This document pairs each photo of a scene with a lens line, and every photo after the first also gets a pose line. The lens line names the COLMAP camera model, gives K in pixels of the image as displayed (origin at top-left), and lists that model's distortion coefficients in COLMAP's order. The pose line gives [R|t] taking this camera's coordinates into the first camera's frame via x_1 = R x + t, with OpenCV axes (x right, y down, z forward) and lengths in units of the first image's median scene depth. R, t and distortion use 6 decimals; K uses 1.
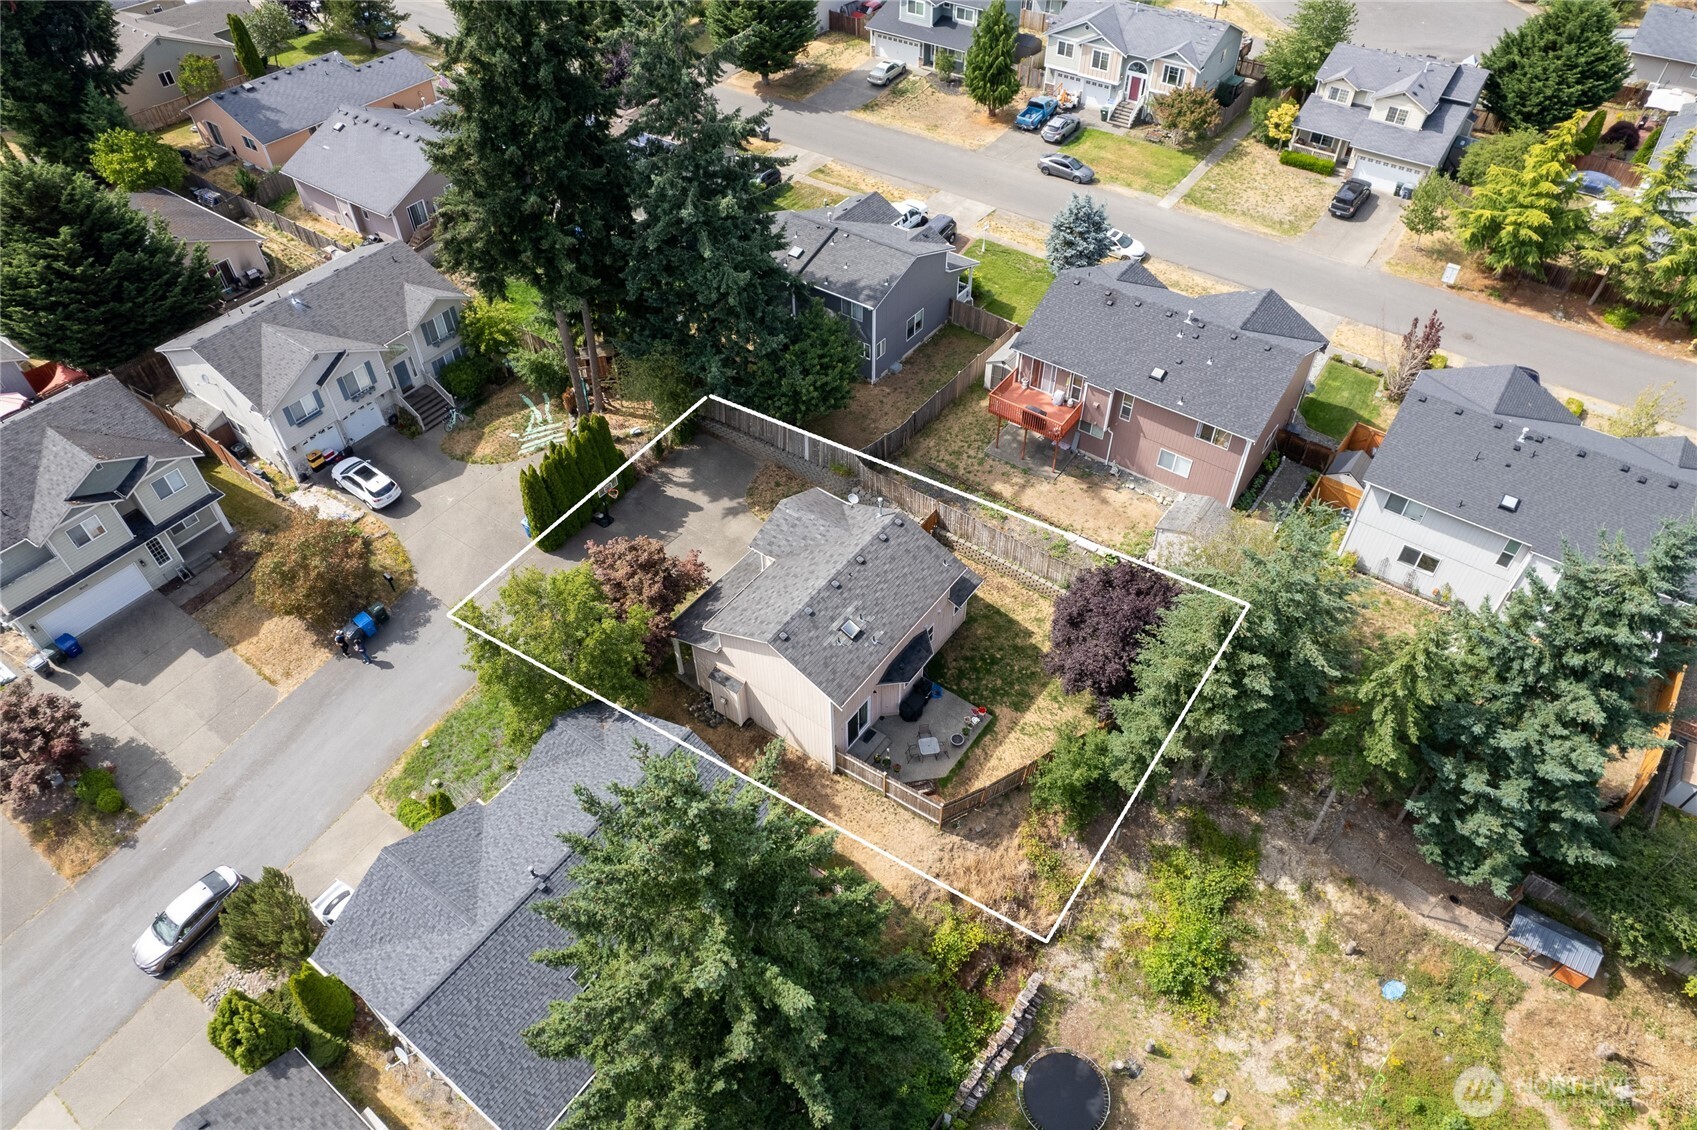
lens RADIAL K [[1074.1, 0, 855.0], [0, 1074.1, 568.7], [0, 0, 1]] dist [-0.051880, 0.040401]
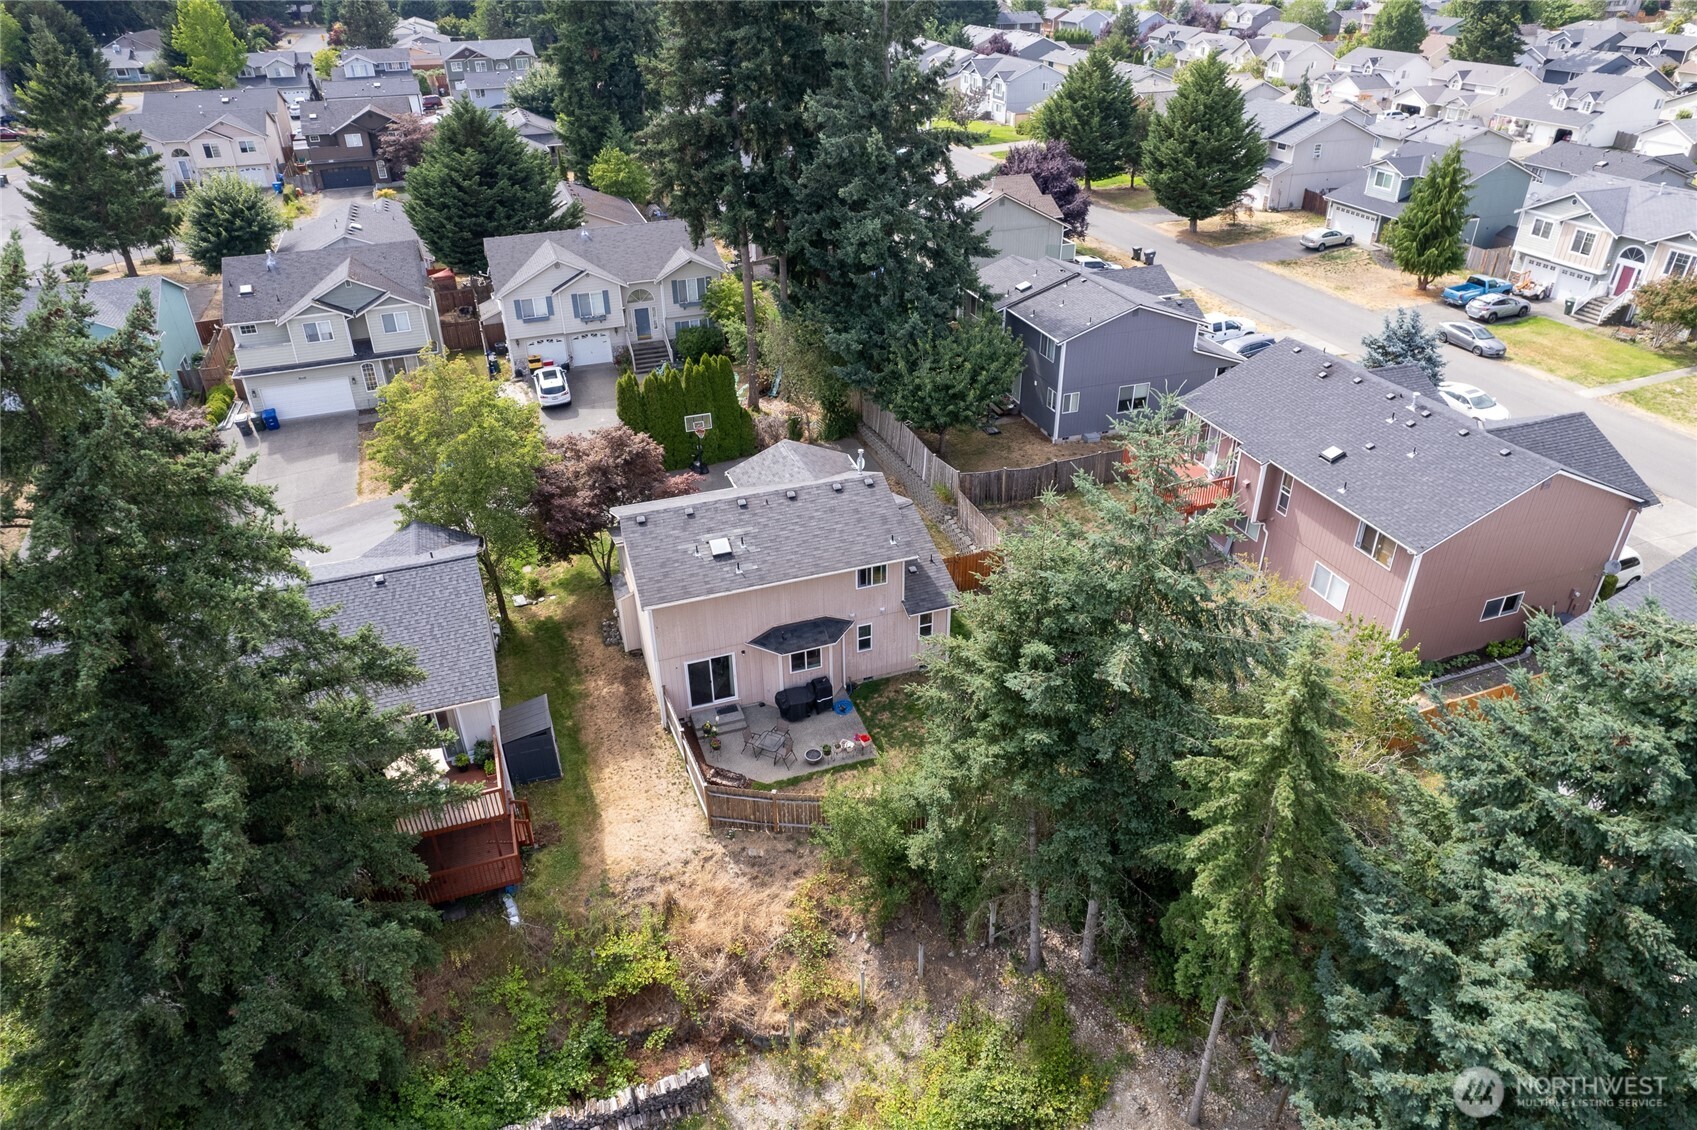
lens RADIAL K [[1074.1, 0, 834.6], [0, 1074.1, 566.8], [0, 0, 1]] dist [-0.051880, 0.040401]
pose [[0.820234, 0.299766, -0.487194, 0.256619], [-0.405644, 0.905318, -0.125904, 0.075457], [0.403324, 0.300898, 0.864170, 0.183797]]
